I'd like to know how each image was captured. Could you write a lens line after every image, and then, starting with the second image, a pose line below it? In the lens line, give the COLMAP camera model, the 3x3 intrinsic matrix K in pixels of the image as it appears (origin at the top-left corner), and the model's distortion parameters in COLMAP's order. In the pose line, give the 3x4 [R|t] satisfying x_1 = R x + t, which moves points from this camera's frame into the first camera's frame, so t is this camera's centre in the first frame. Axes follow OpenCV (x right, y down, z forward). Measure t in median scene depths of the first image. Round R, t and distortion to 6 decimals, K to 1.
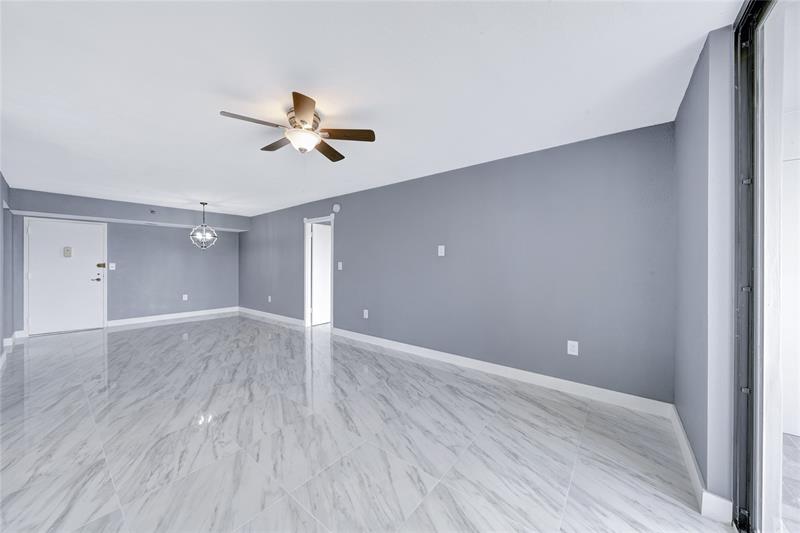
lens RADIAL K [[279.5, 0, 397.2], [0, 279.5, 262.5], [0, 0, 1]] dist [-0.001756, -0.000669]
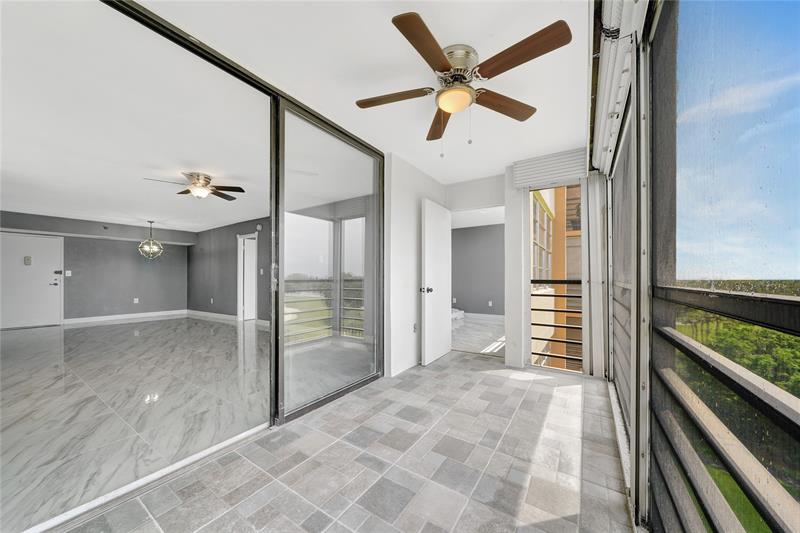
lens RADIAL K [[279.5, 0, 402.8], [0, 279.5, 274.7], [0, 0, 1]] dist [-0.001756, -0.000669]
pose [[0.995815, -0.002471, 0.091354, 0.290975], [0.002997, 0.999980, -0.005612, 0.030881], [-0.091338, 0.005862, 0.995803, -0.313592]]
